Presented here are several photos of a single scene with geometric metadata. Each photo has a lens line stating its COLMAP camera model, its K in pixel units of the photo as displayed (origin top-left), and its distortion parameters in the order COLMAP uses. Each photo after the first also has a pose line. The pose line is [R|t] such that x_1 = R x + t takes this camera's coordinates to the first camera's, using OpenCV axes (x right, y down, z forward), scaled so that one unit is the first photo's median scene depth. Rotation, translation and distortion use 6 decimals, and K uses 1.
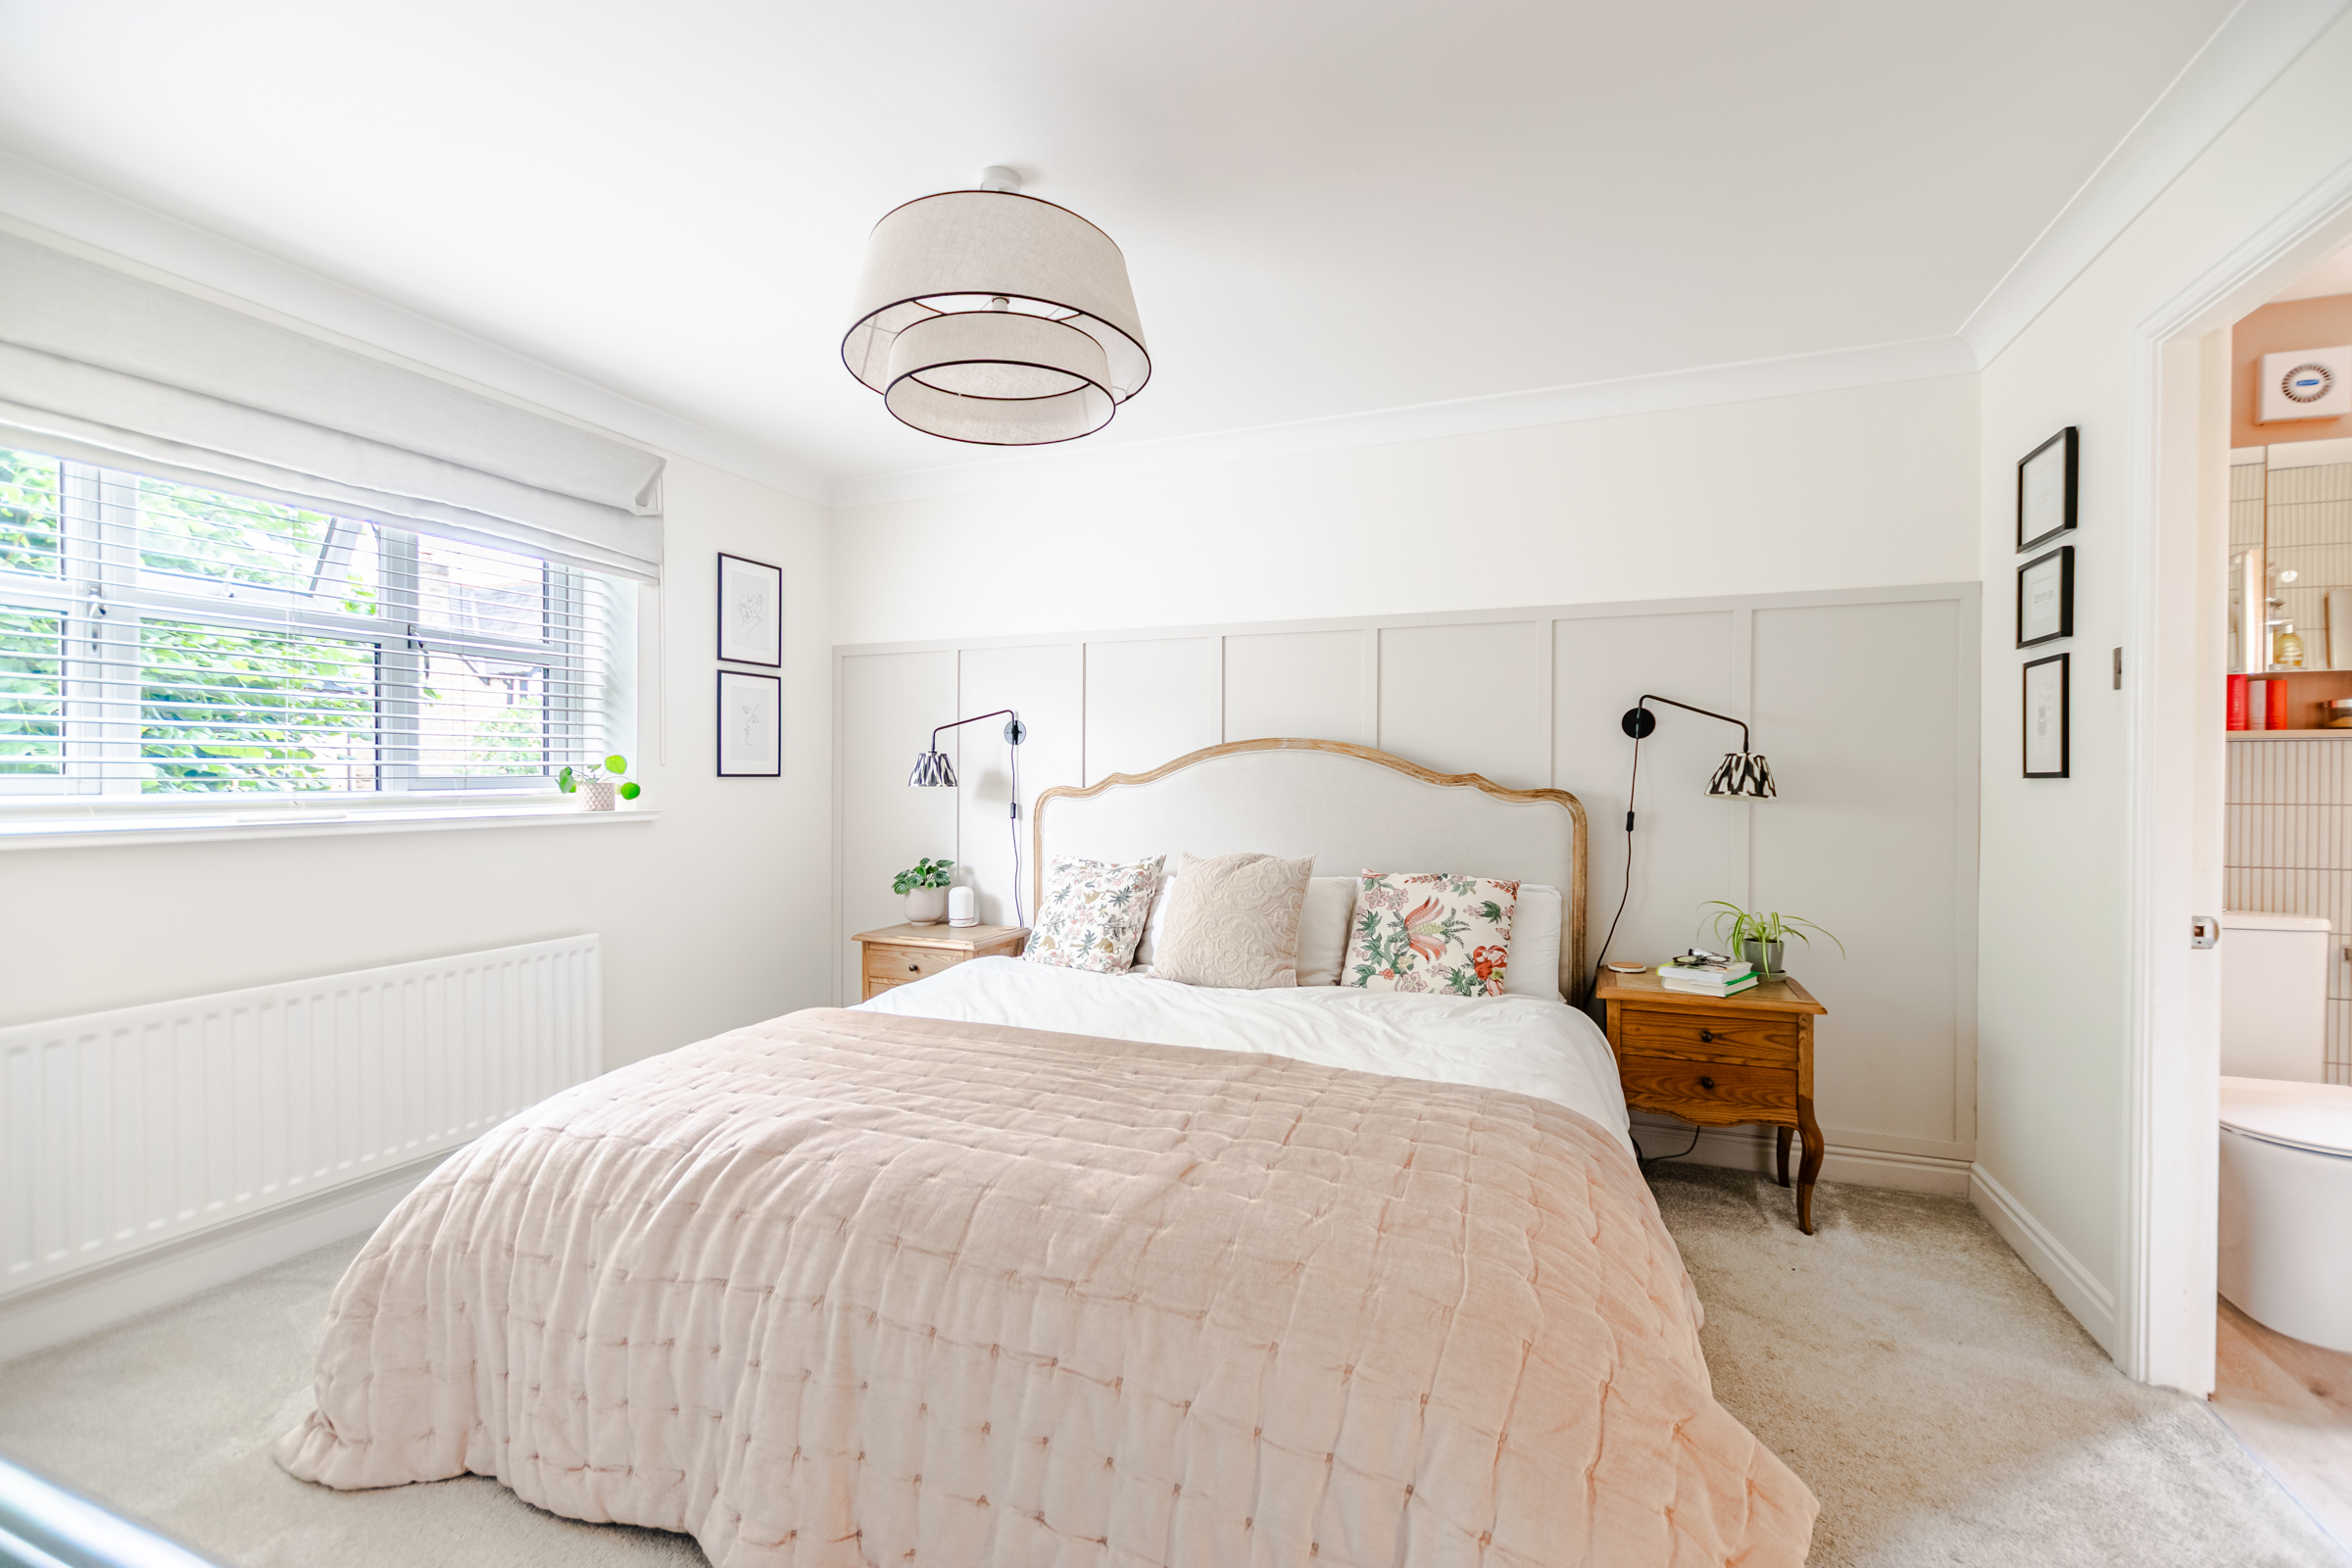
lens RADIAL K [[996.8, 0, 1185.0], [0, 996.8, 786.7], [0, 0, 1]] dist [-0.001117, 0.000016]
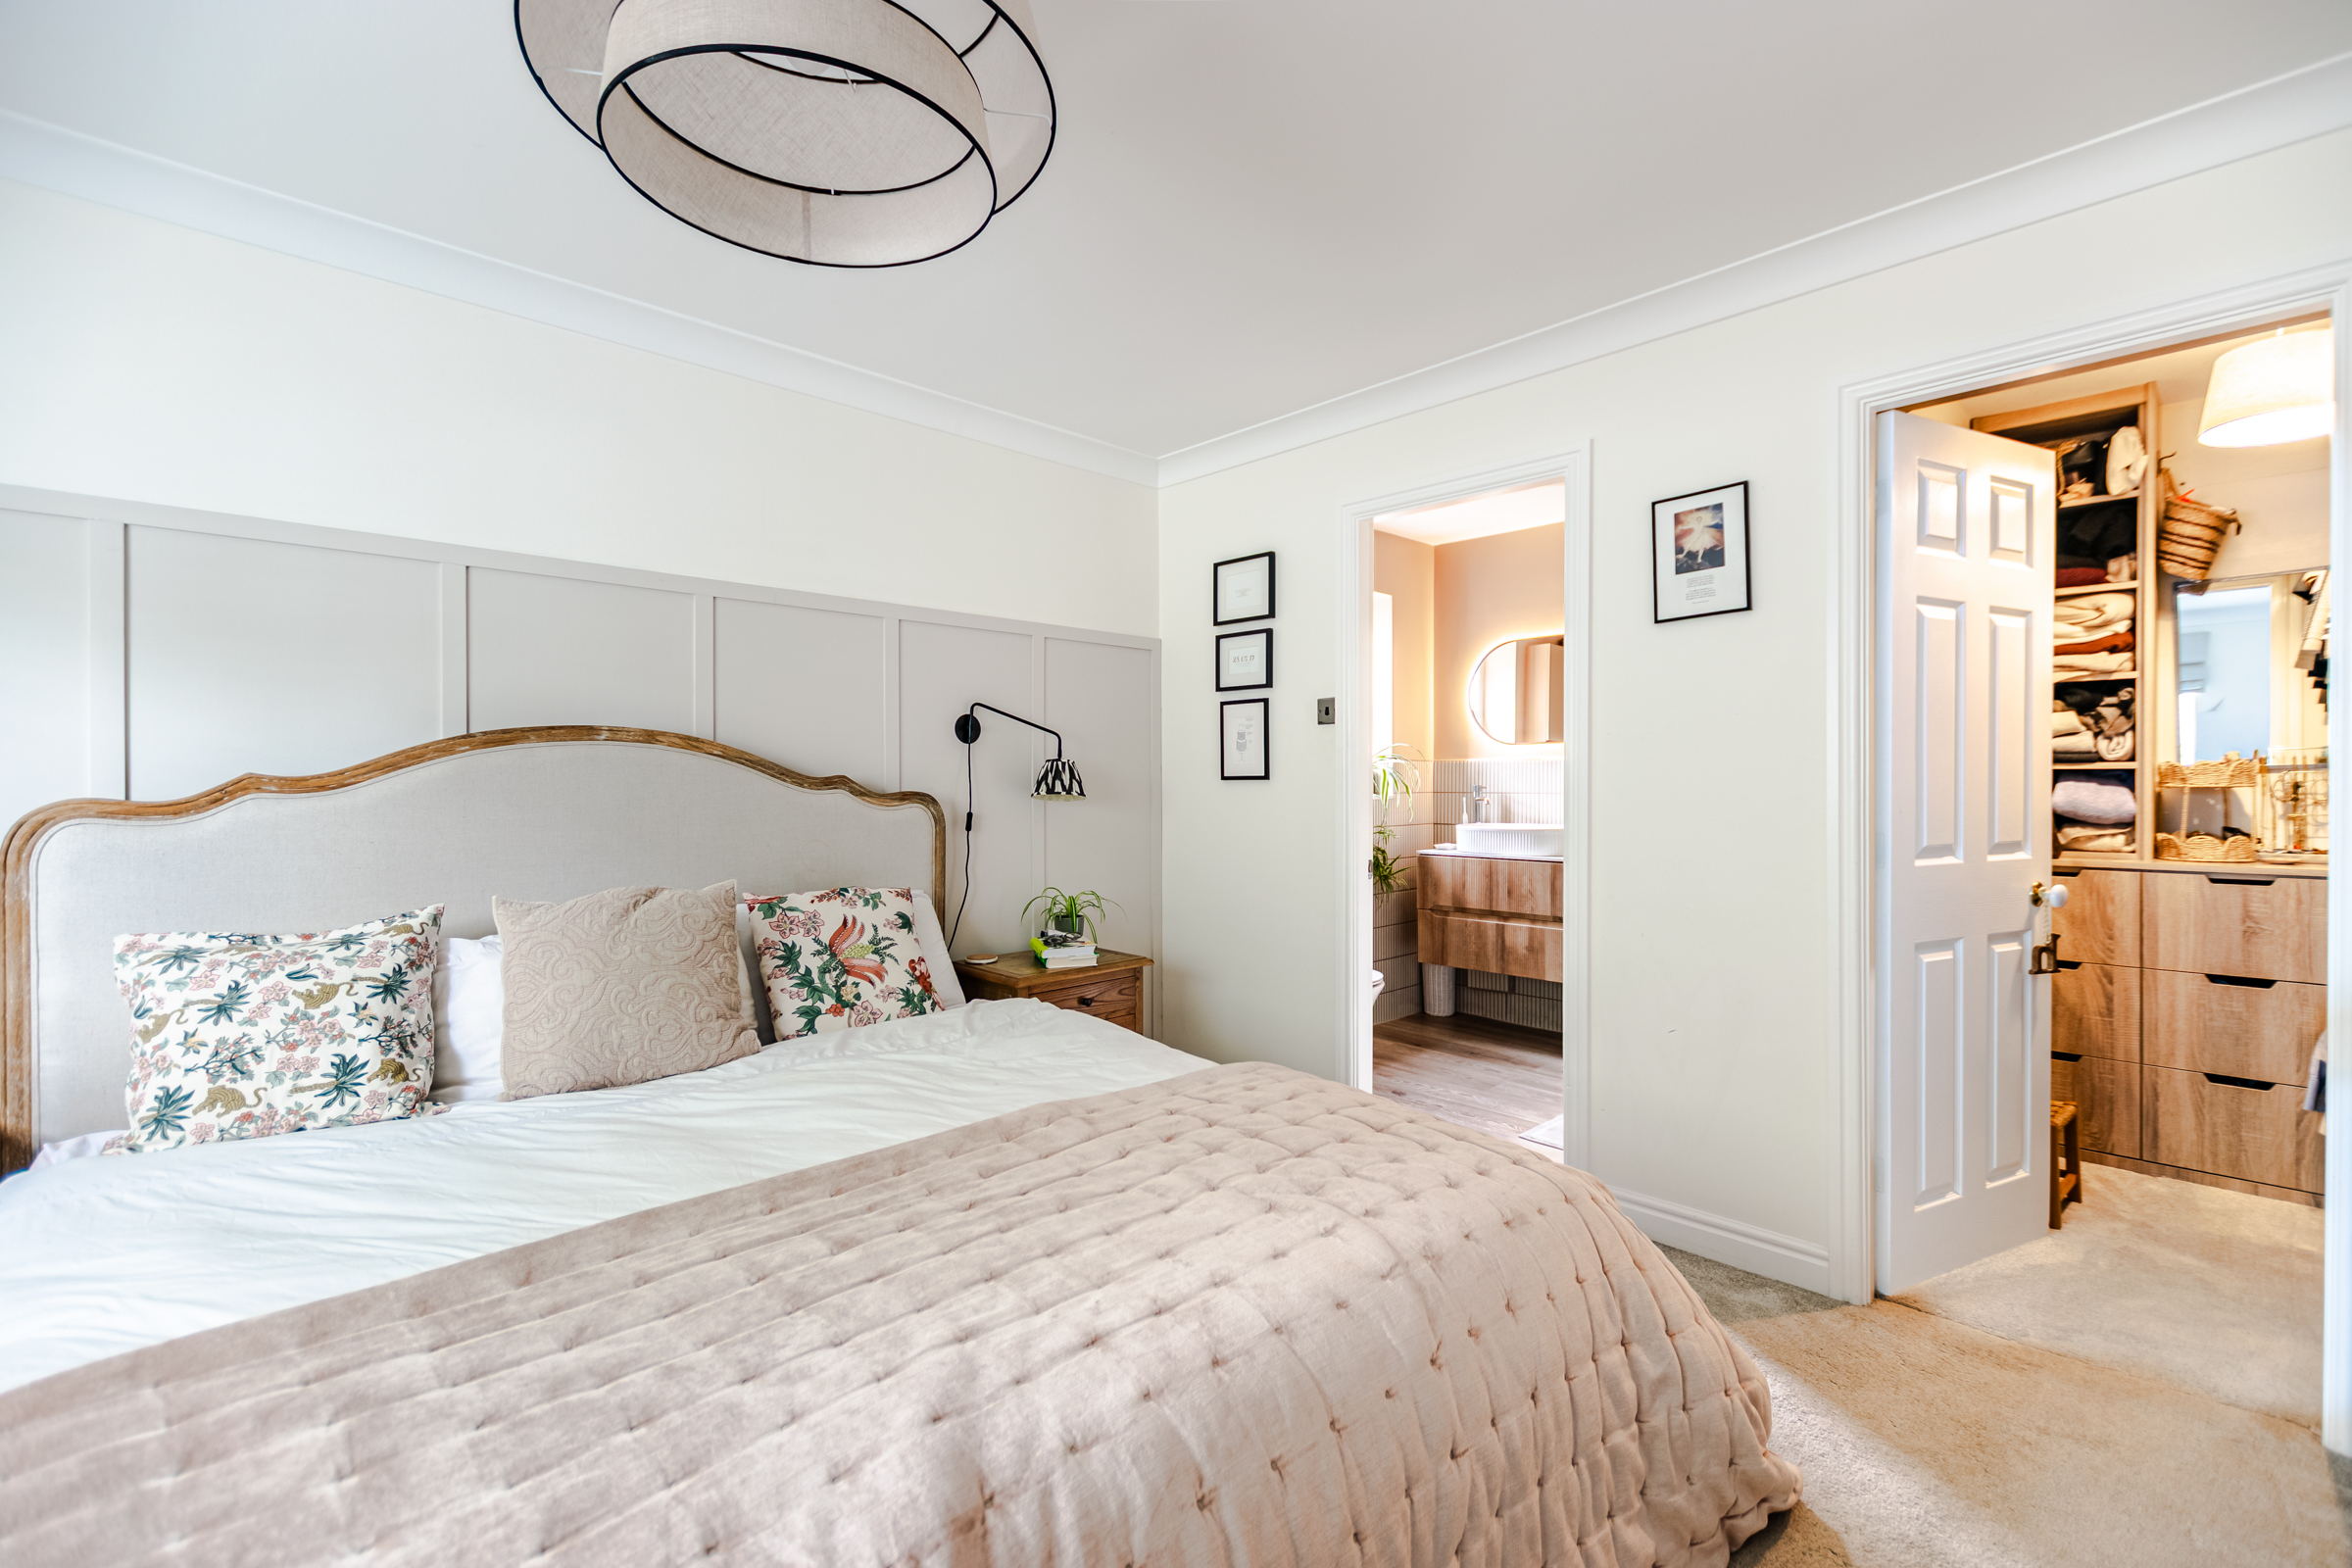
lens RADIAL K [[996.8, 0, 1185.7], [0, 996.8, 779.4], [0, 0, 1]] dist [-0.001117, 0.000016]
pose [[0.428524, -0.002153, 0.903528, -0.428736], [0.009417, 0.999953, -0.002083, -0.005438], [-0.903482, 0.009401, 0.428524, 0.351663]]
